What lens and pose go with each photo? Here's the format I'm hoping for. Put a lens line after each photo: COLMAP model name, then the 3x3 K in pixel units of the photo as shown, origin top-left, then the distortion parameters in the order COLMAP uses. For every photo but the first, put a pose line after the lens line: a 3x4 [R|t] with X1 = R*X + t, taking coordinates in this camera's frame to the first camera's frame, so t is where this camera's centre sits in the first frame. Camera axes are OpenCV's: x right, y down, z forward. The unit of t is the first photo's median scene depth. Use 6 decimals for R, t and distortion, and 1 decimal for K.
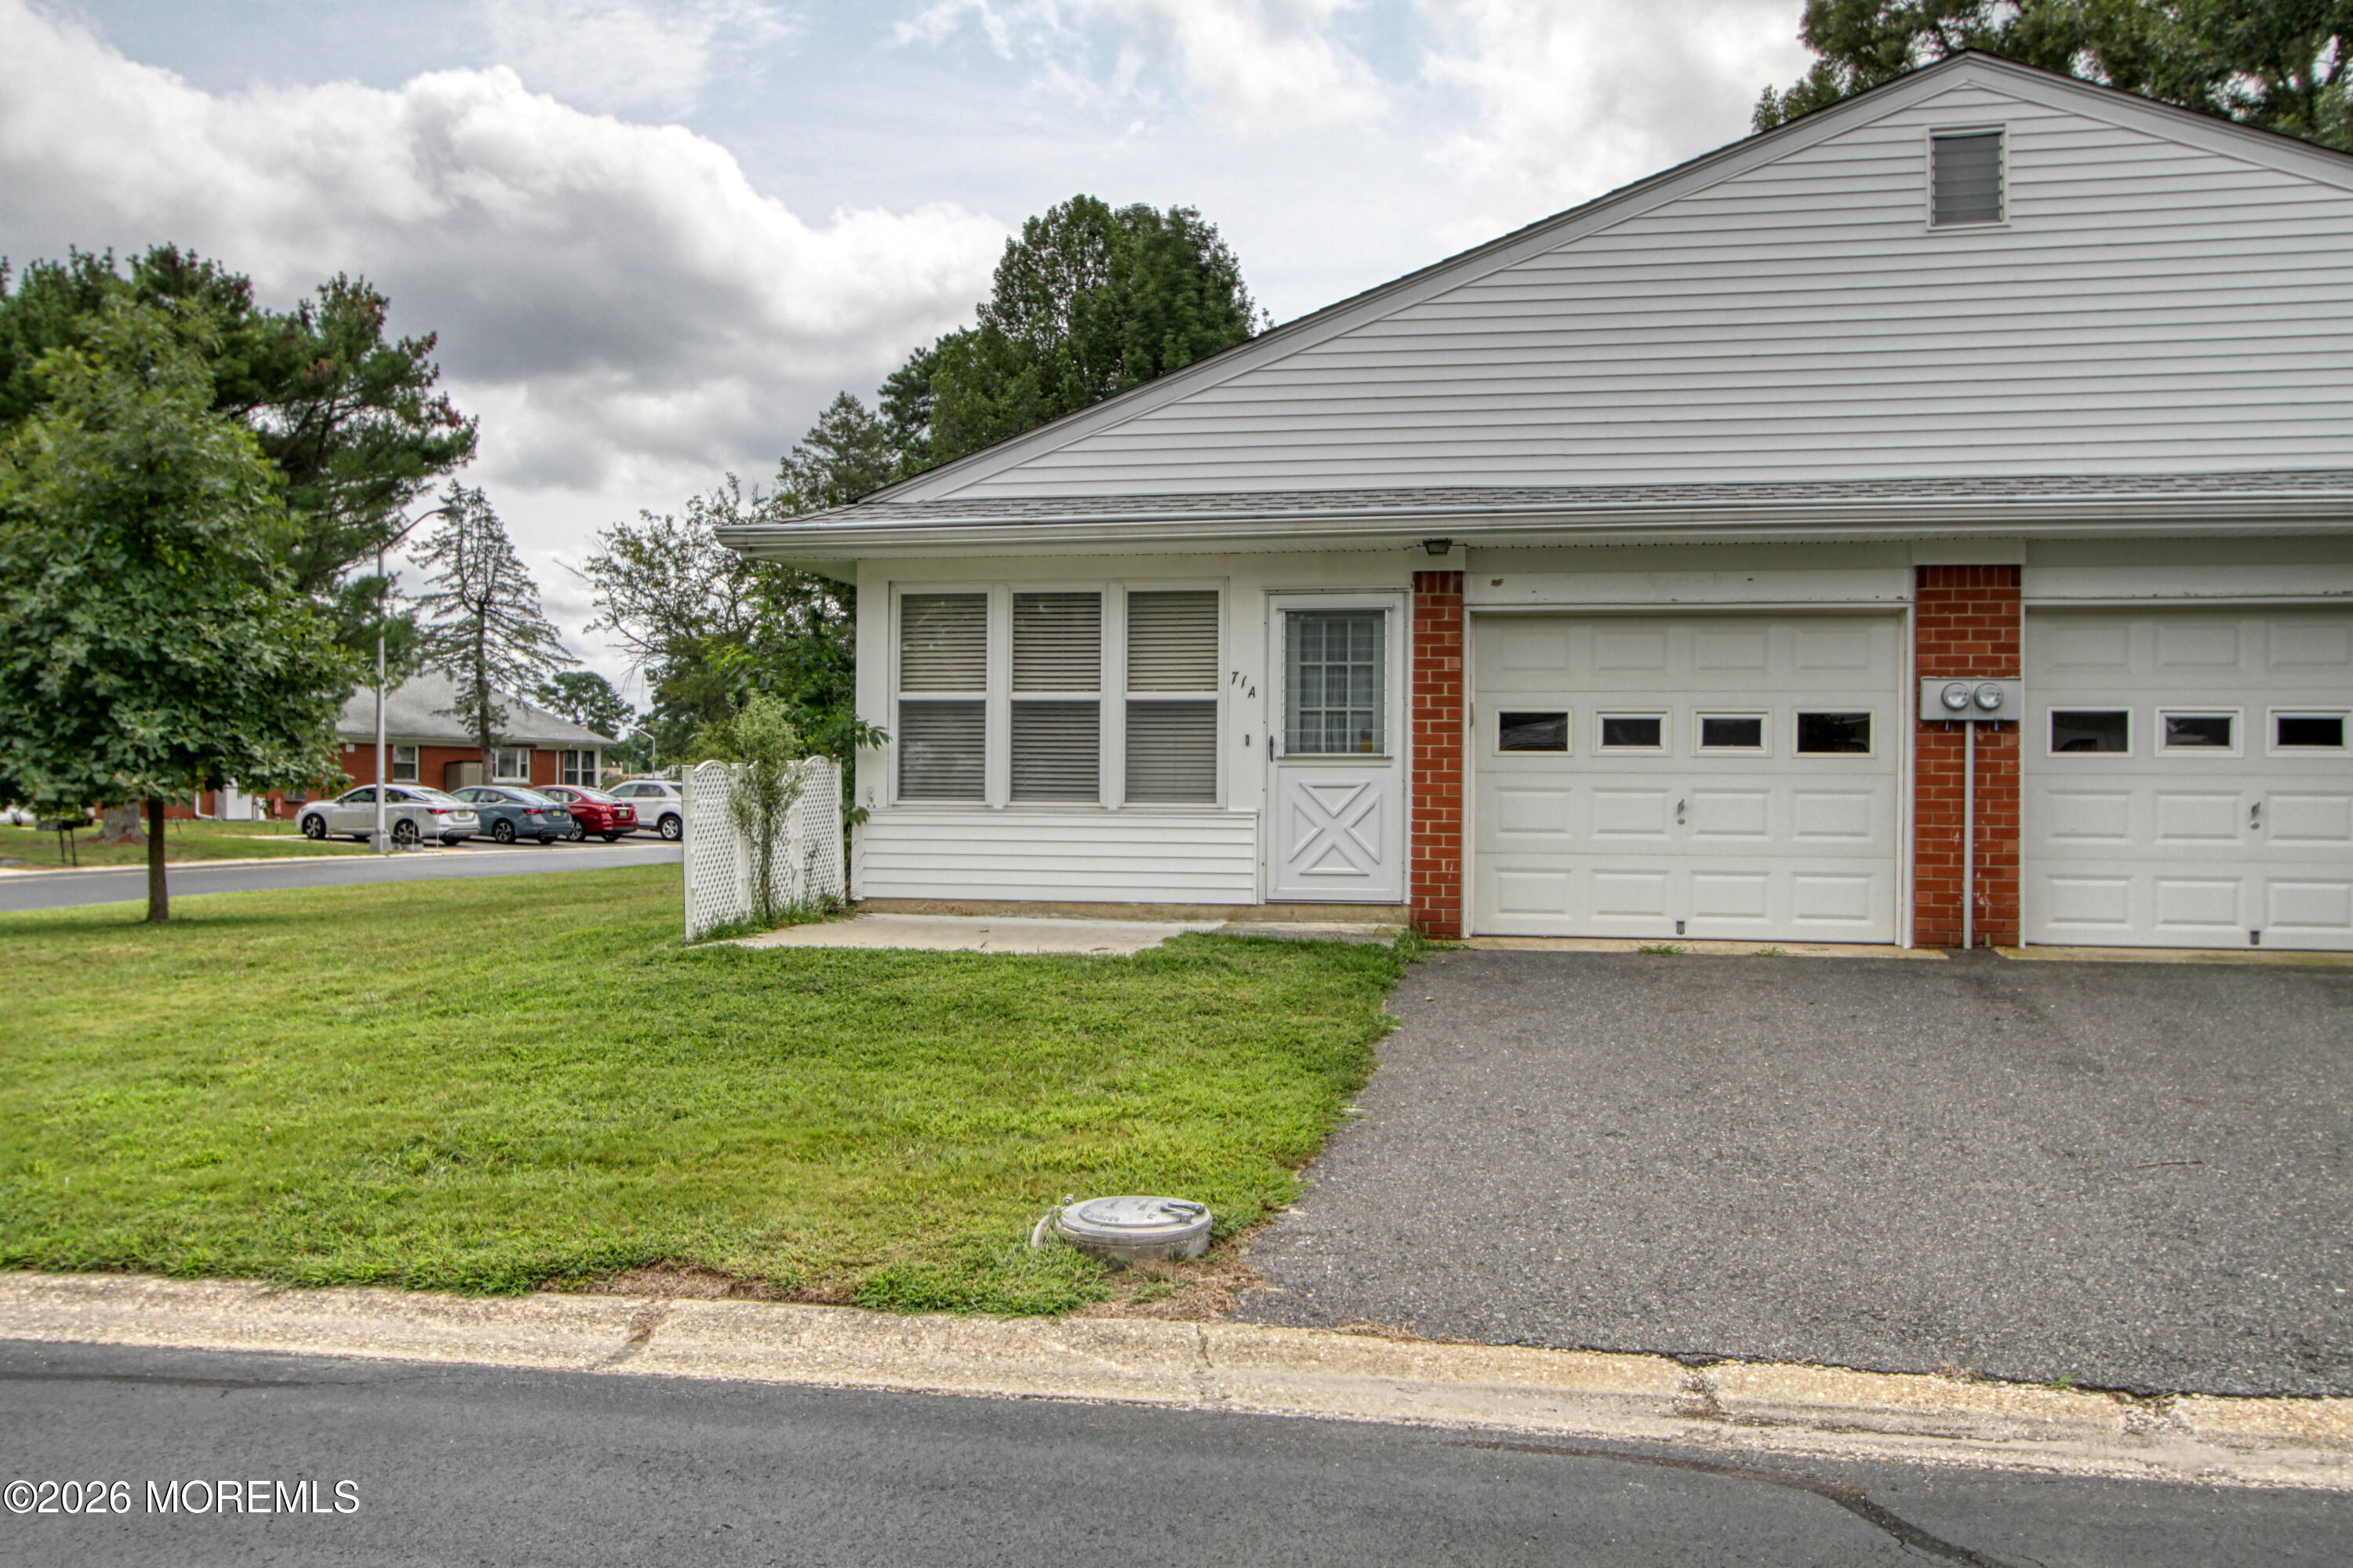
lens RADIAL K [[2048.3, 0, 1180.1], [0, 2048.3, 797.8], [0, 0, 1]] dist [0.007837, -0.003938]
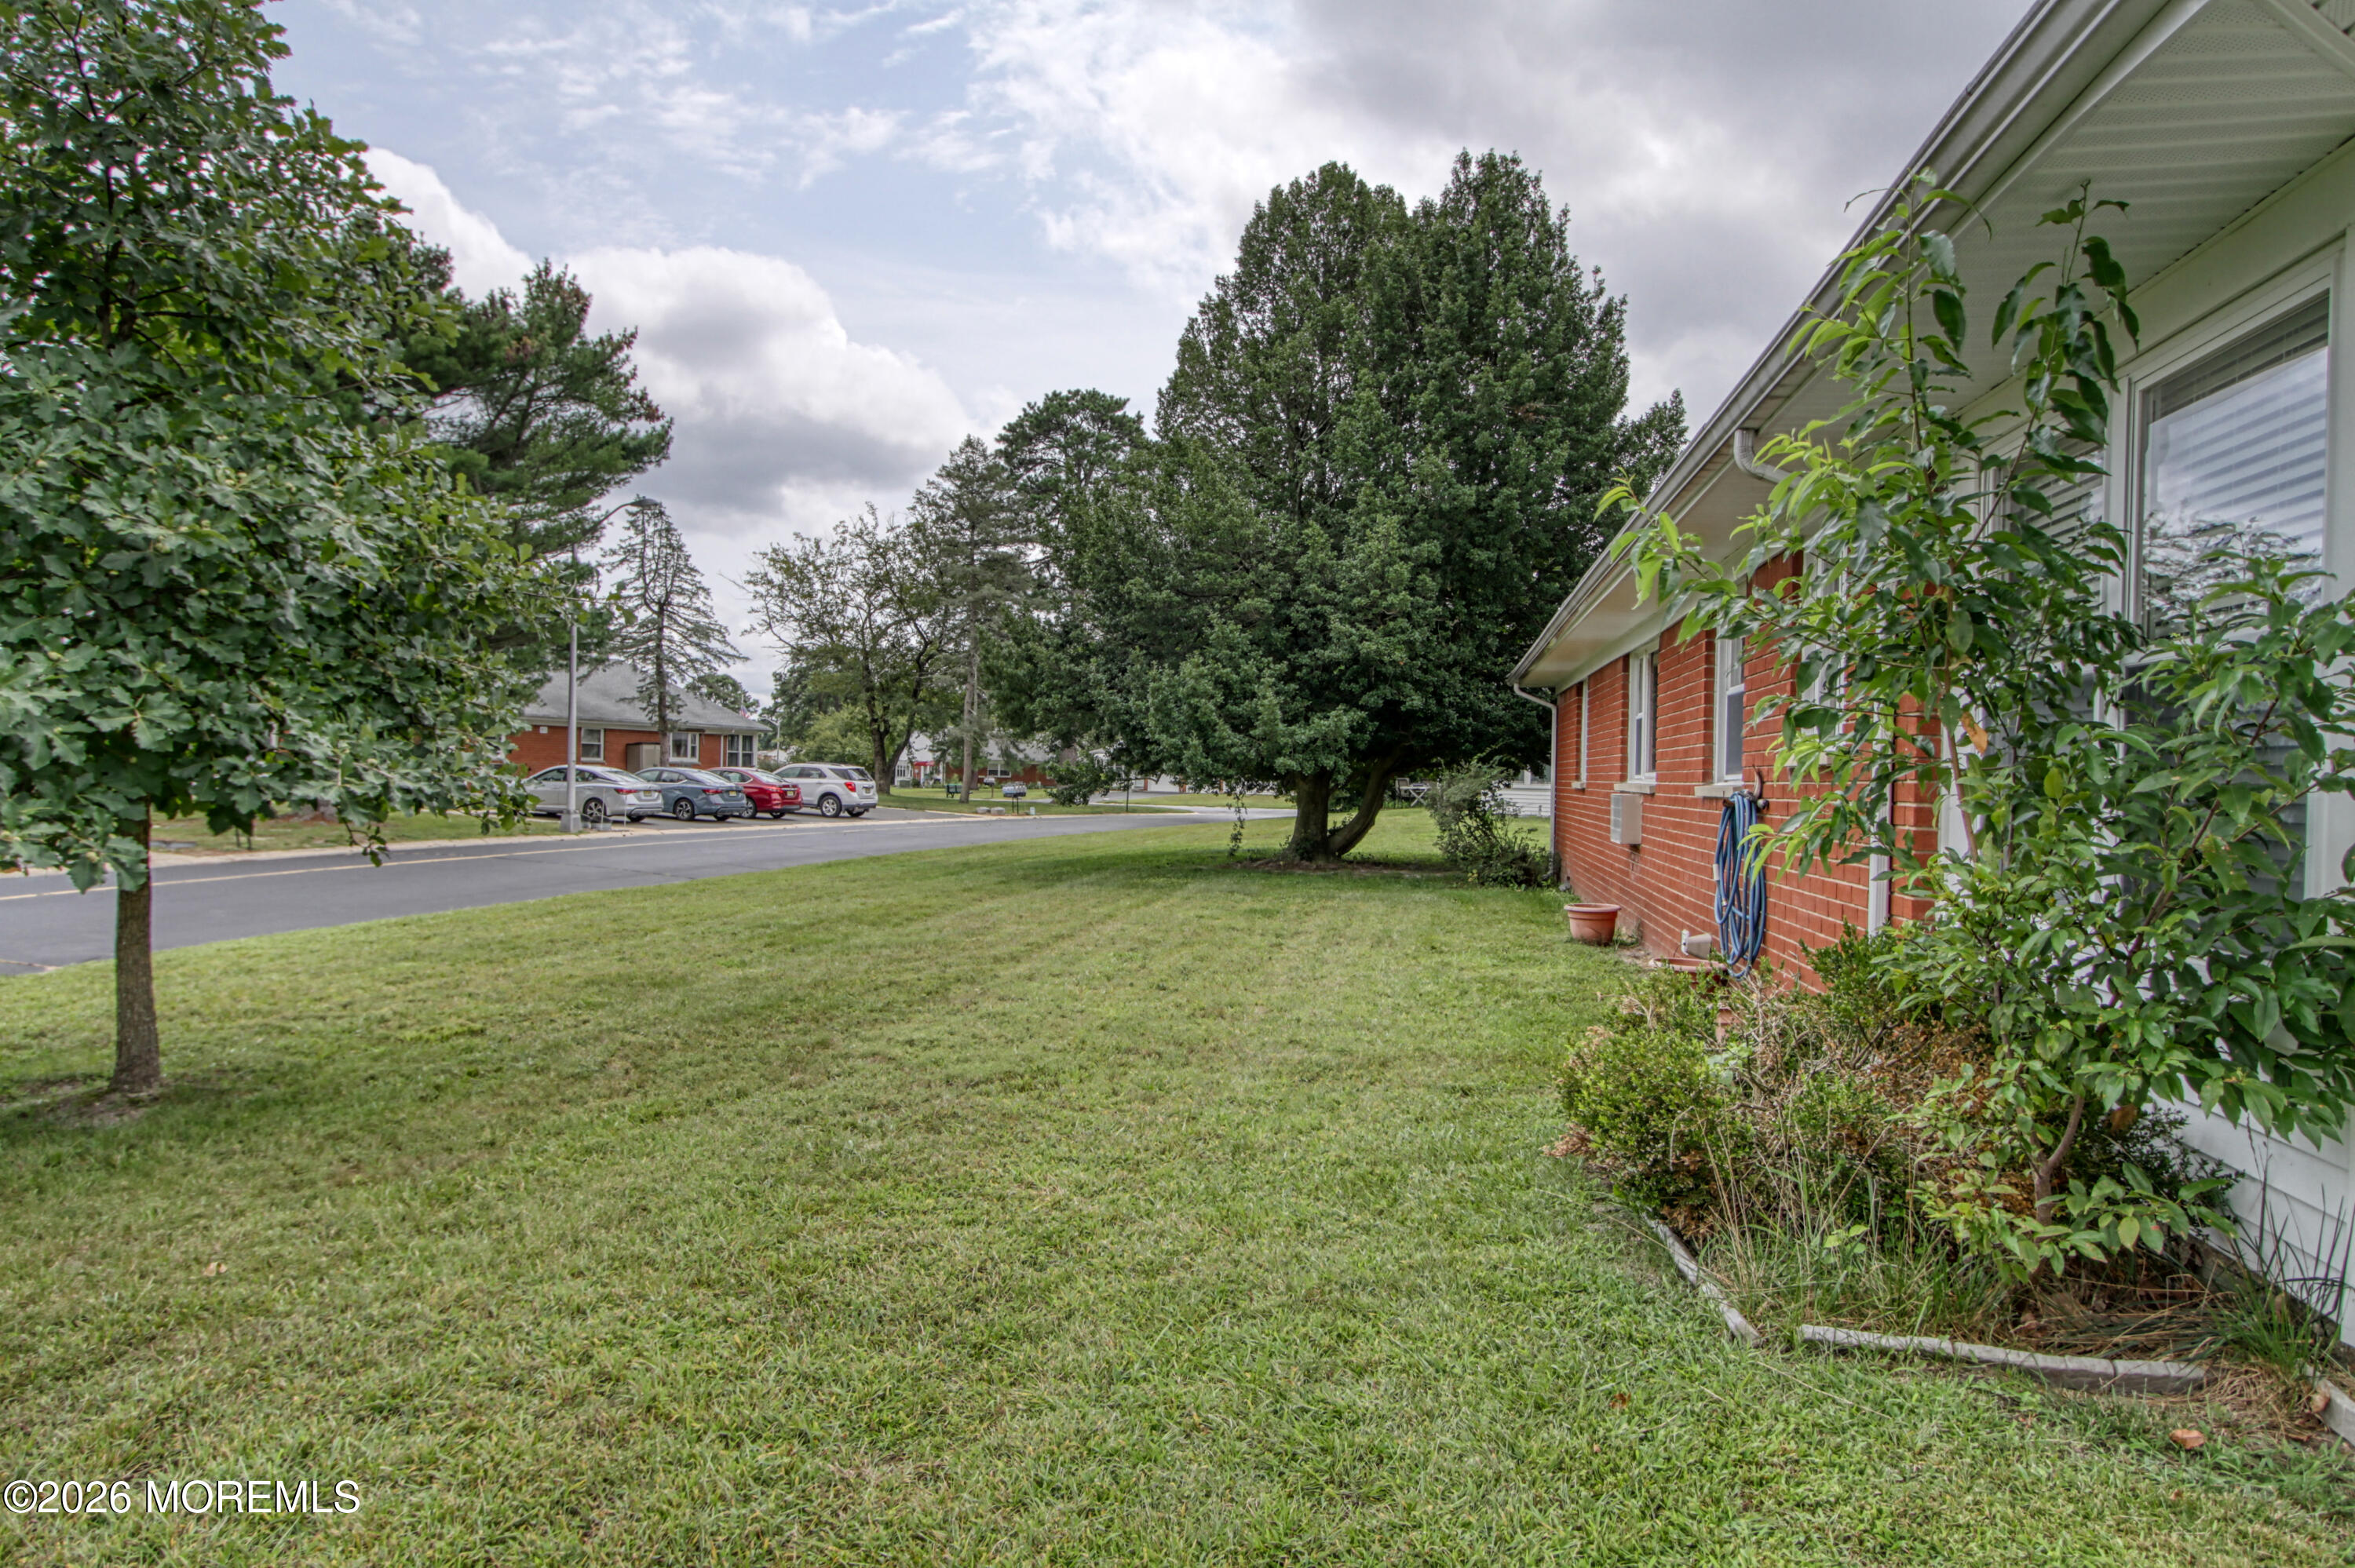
lens RADIAL K [[1461.5, 0, 1175.1], [0, 1461.5, 778.6], [0, 0, 1]] dist [-0.026710, 0.012771]
pose [[0.999533, 0.018903, 0.023992, -0.332802], [-0.018971, 0.999817, 0.002613, -0.025258], [-0.023938, -0.003066, 0.999709, 0.834800]]
